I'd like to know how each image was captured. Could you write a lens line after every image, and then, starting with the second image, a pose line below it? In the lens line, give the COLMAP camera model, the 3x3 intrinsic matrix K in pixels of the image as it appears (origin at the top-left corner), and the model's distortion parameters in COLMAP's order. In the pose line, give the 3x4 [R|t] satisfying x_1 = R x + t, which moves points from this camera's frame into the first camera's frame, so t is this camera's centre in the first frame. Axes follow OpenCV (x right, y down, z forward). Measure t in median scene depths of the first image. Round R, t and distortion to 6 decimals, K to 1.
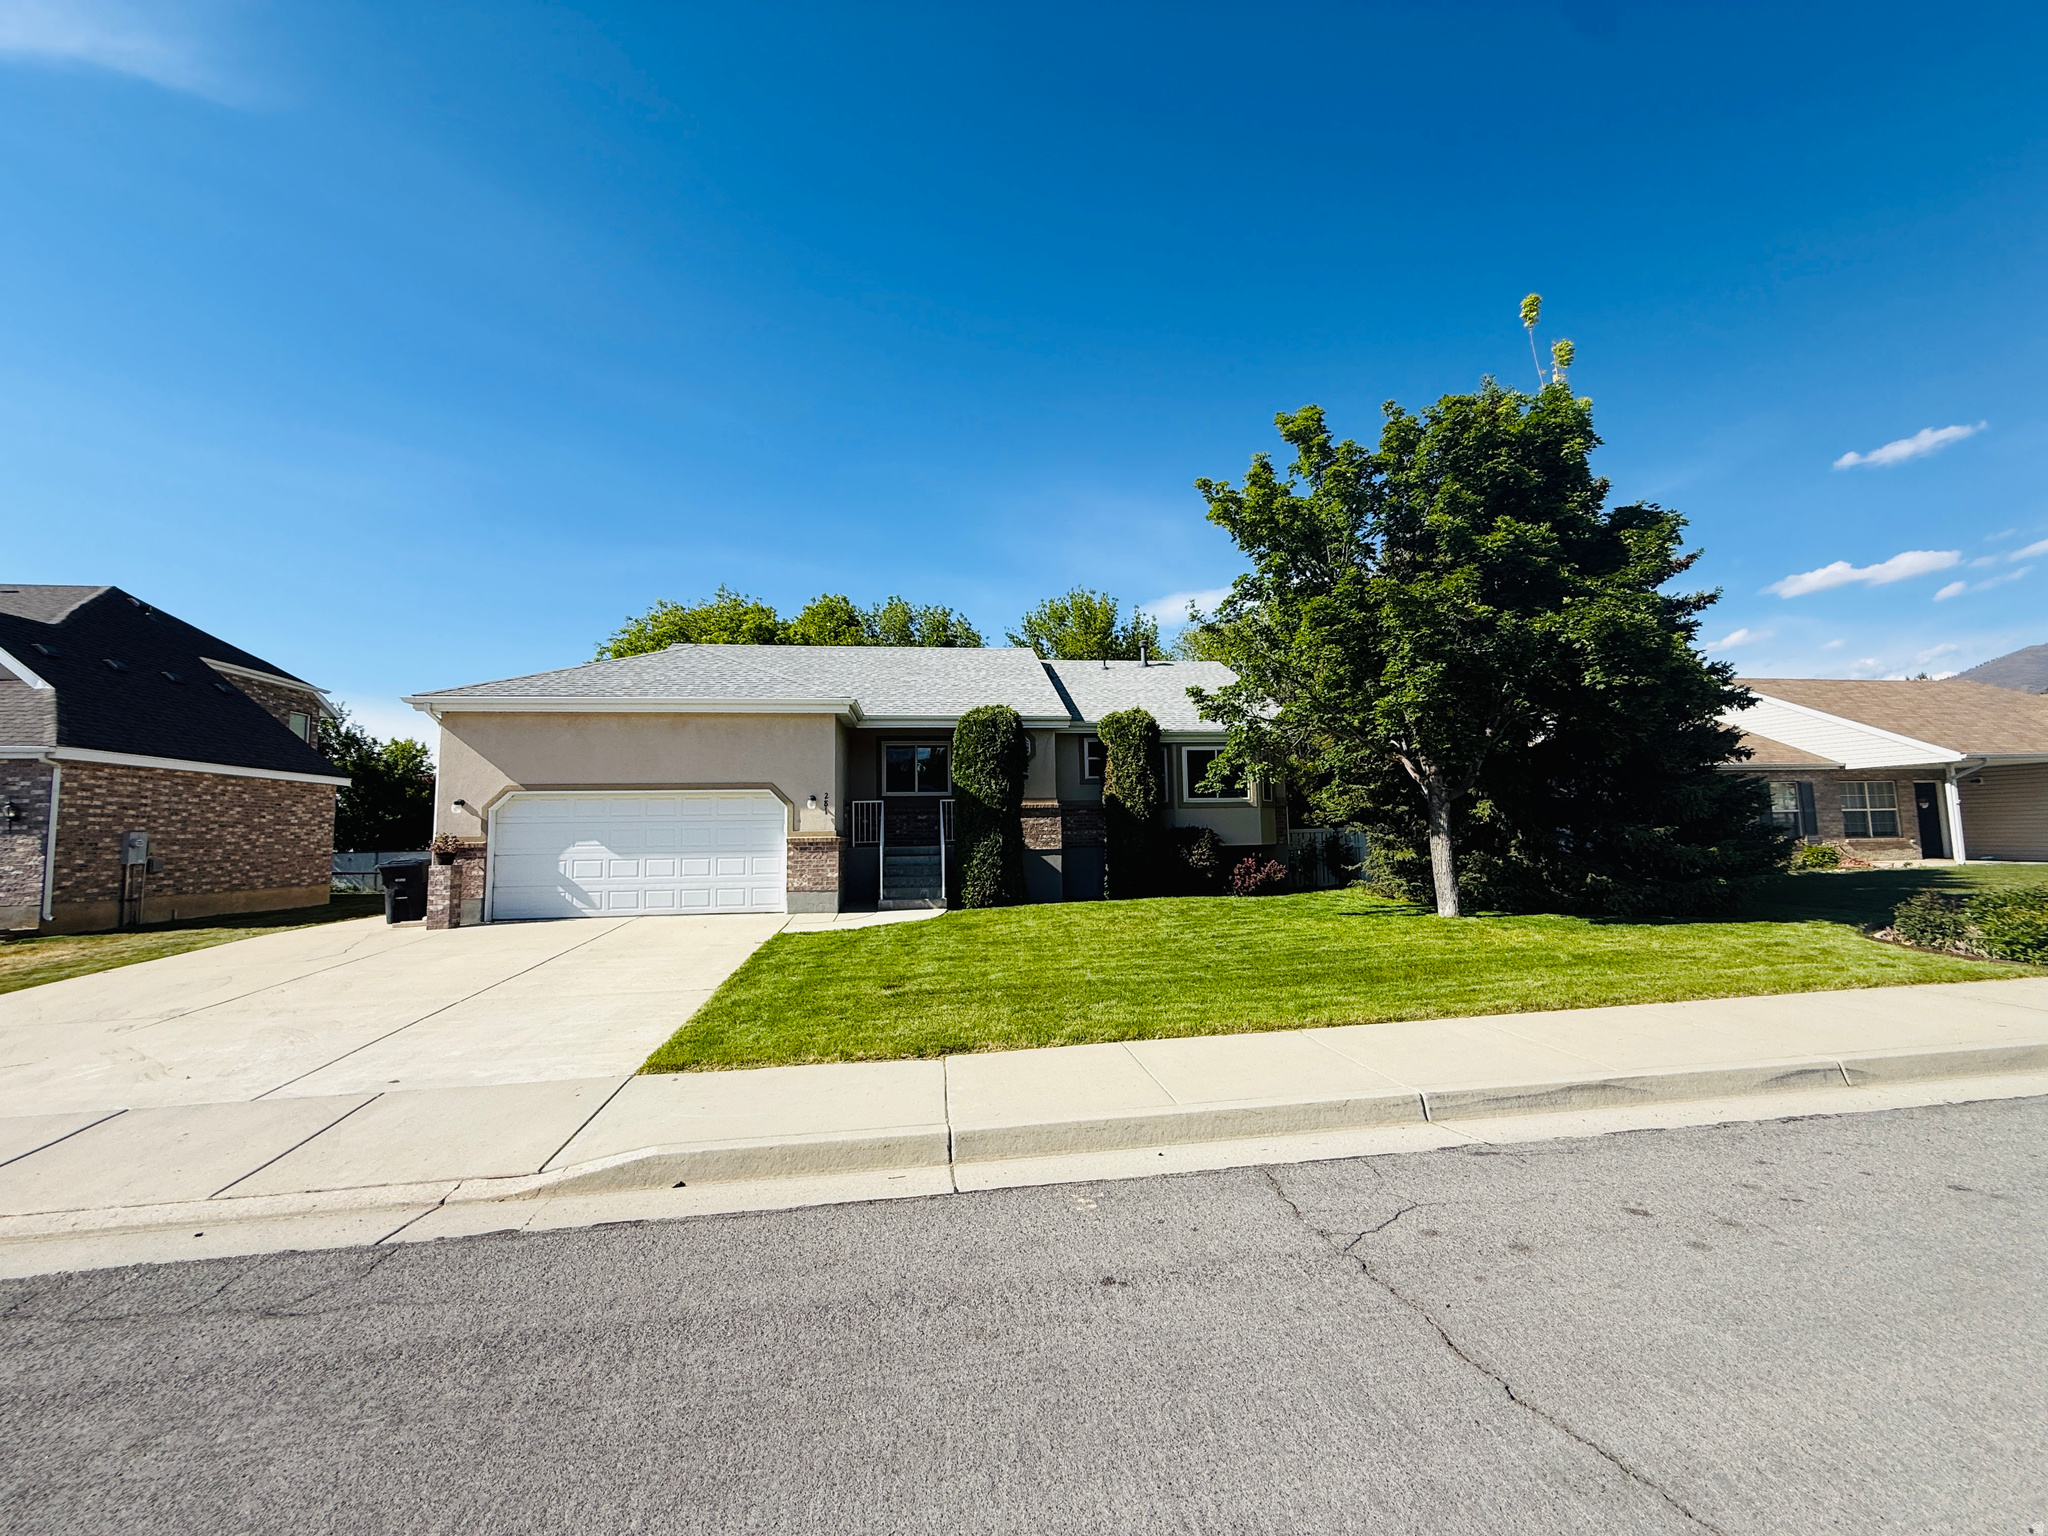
lens RADIAL K [[827.7, 0, 1024.3], [0, 827.7, 782.9], [0, 0, 1]] dist [-0.001982, -0.000048]
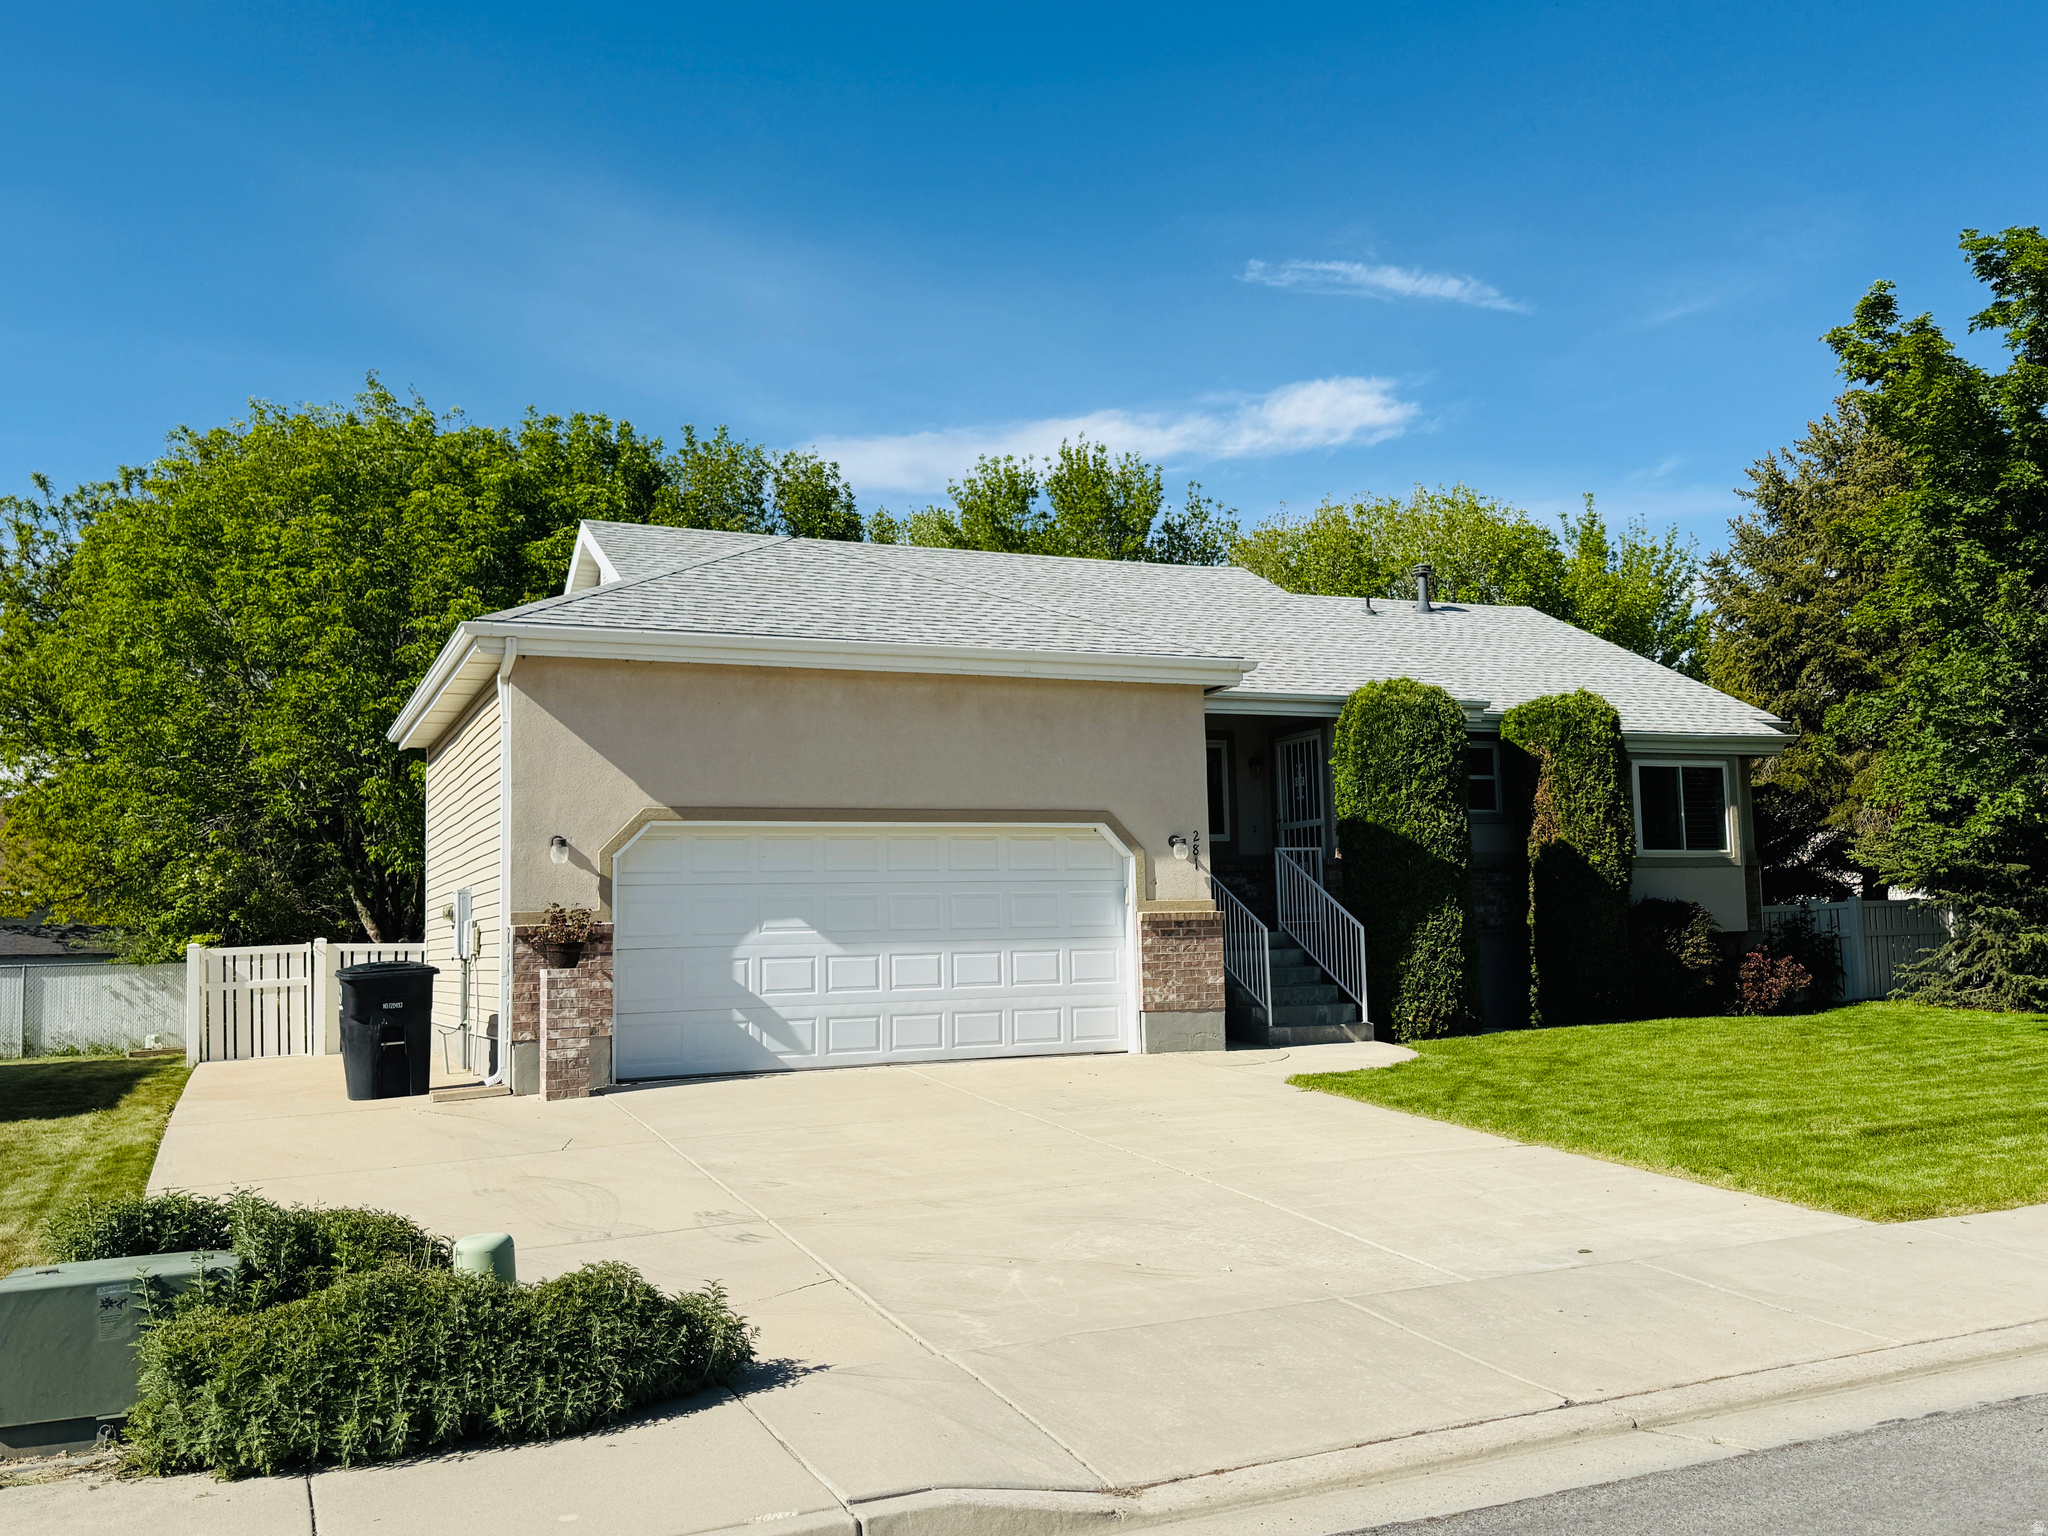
lens RADIAL K [[1764.4, 0, 1023.0], [0, 1764.4, 754.2], [0, 0, 1]] dist [0.134718, 0.001904]
pose [[0.957663, 0.024242, 0.286868, -0.692470], [-0.013169, 0.999094, -0.040467, 0.010396], [-0.287589, 0.034976, 0.957115, -0.092924]]
